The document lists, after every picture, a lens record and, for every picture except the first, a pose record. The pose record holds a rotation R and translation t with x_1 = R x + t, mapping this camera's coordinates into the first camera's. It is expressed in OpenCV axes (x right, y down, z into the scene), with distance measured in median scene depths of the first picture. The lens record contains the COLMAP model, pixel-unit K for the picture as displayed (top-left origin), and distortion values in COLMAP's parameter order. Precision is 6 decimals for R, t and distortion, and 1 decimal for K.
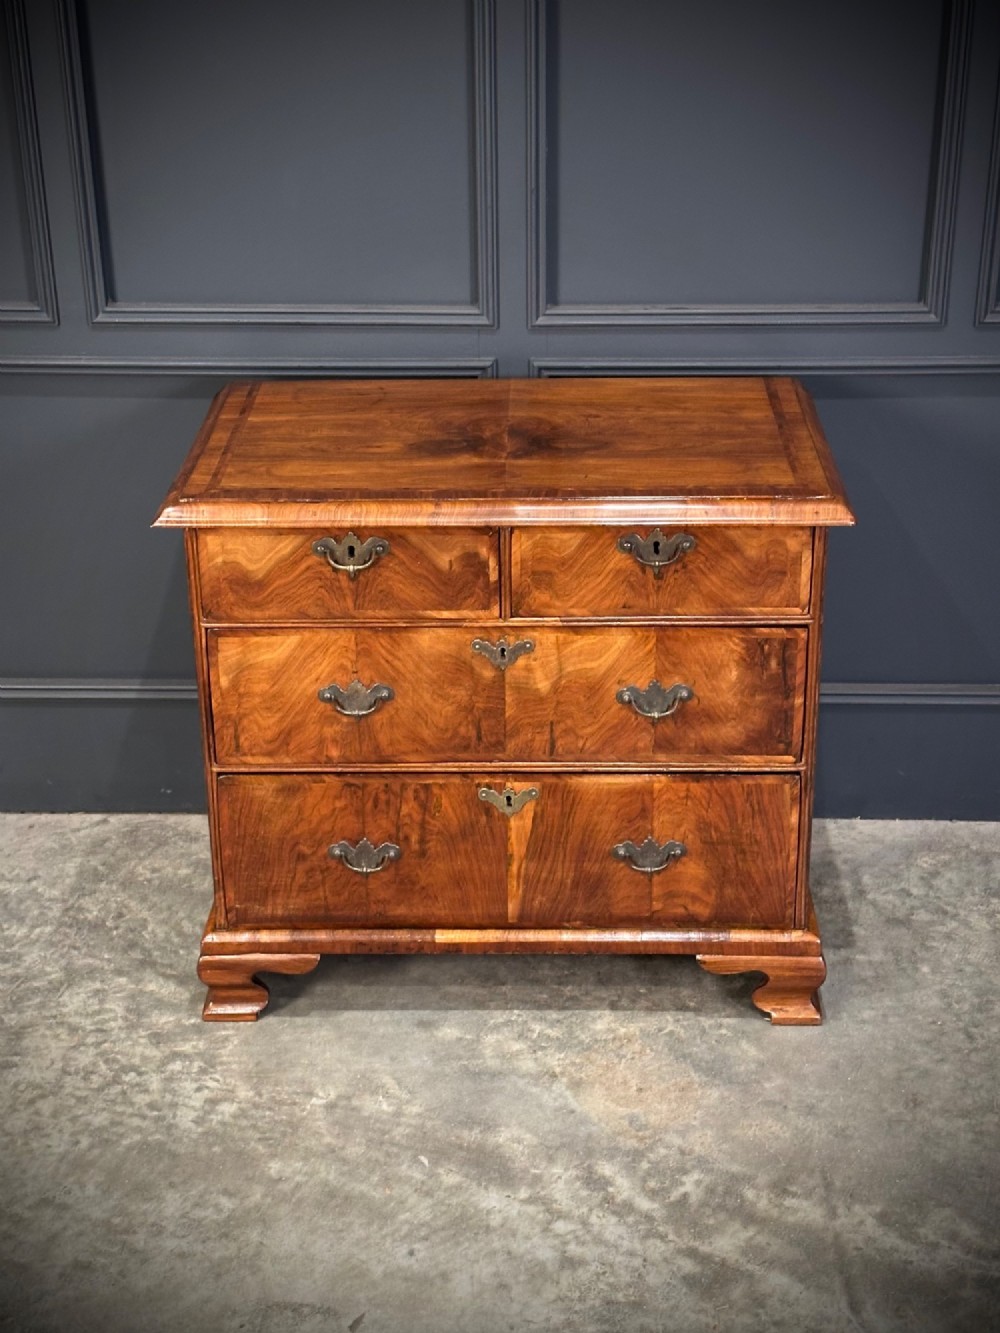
lens RADIAL K [[1890.9, 0, 506.4], [0, 1890.9, 700.3], [0, 0, 1]] dist [0.098801, 0.000000]
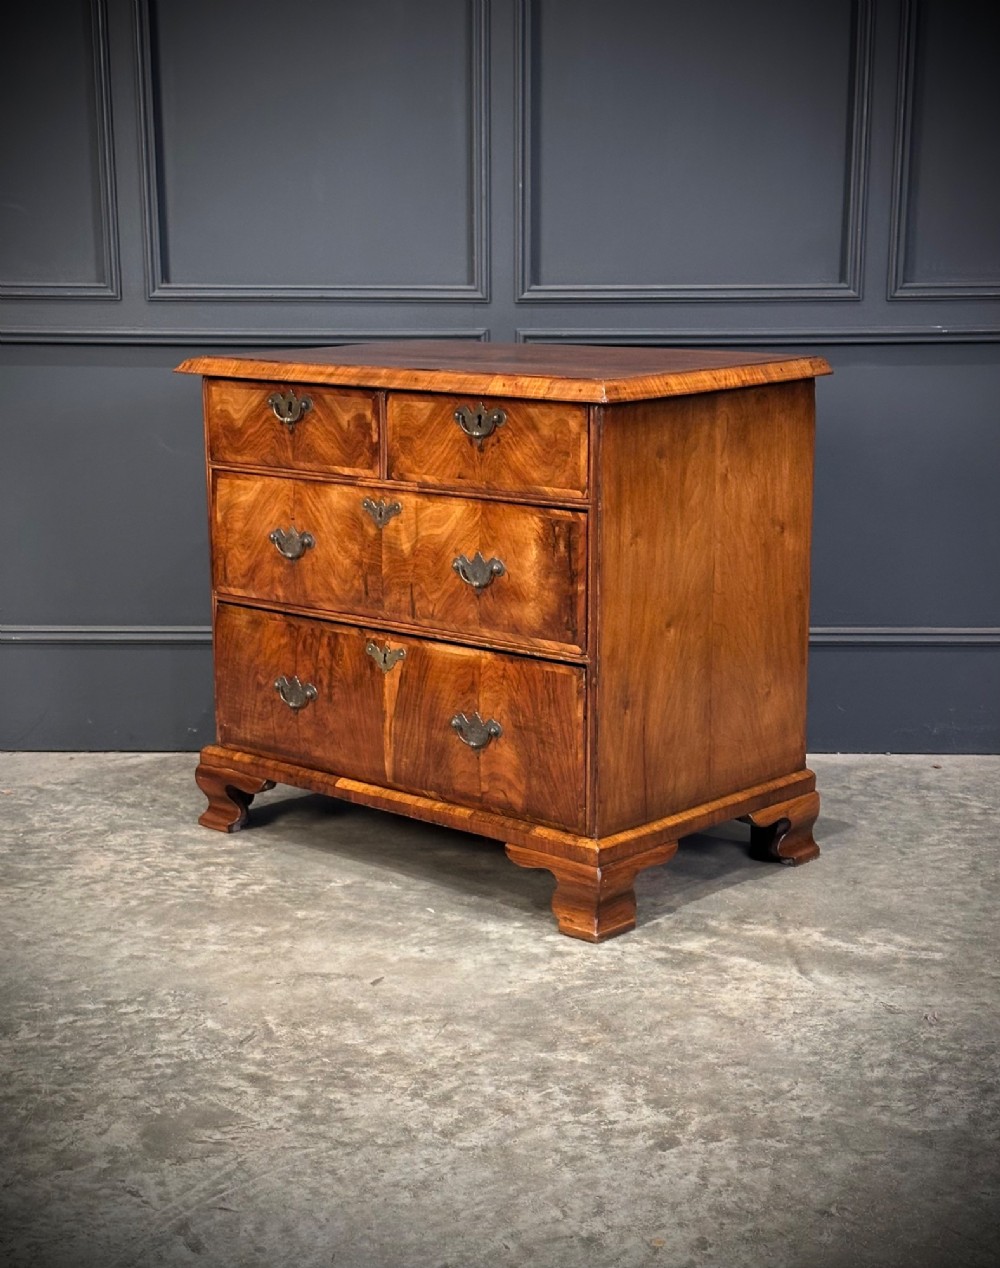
lens RADIAL K [[1914.6, 0, 496.3], [0, 1914.6, 746.0], [0, 0, 1]] dist [0.094922, 0.000000]
pose [[0.999863, 0.003582, 0.016188, -0.021670], [-0.000341, 0.980616, -0.195937, 0.356284], [-0.016576, 0.195904, 0.980483, -0.151184]]
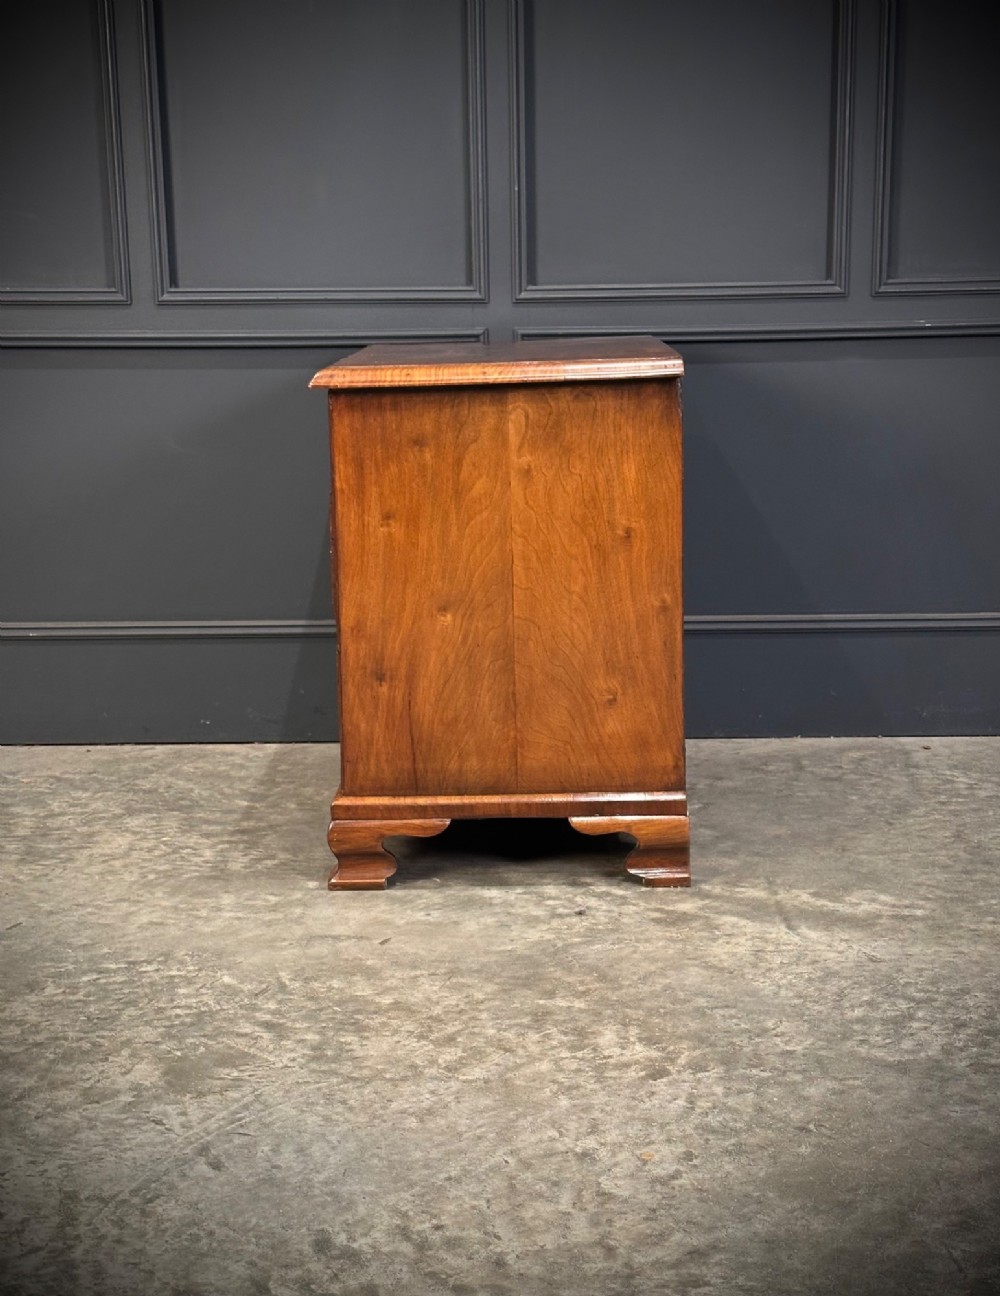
lens RADIAL K [[1939.0, 0, 515.8], [0, 1939.0, 770.1], [0, 0, 1]] dist [0.093384, 0.000000]
pose [[0.999788, -0.008655, 0.018692, -0.014669], [0.012220, 0.979731, -0.199946, 0.402389], [-0.016582, 0.200132, 0.979629, -0.206474]]
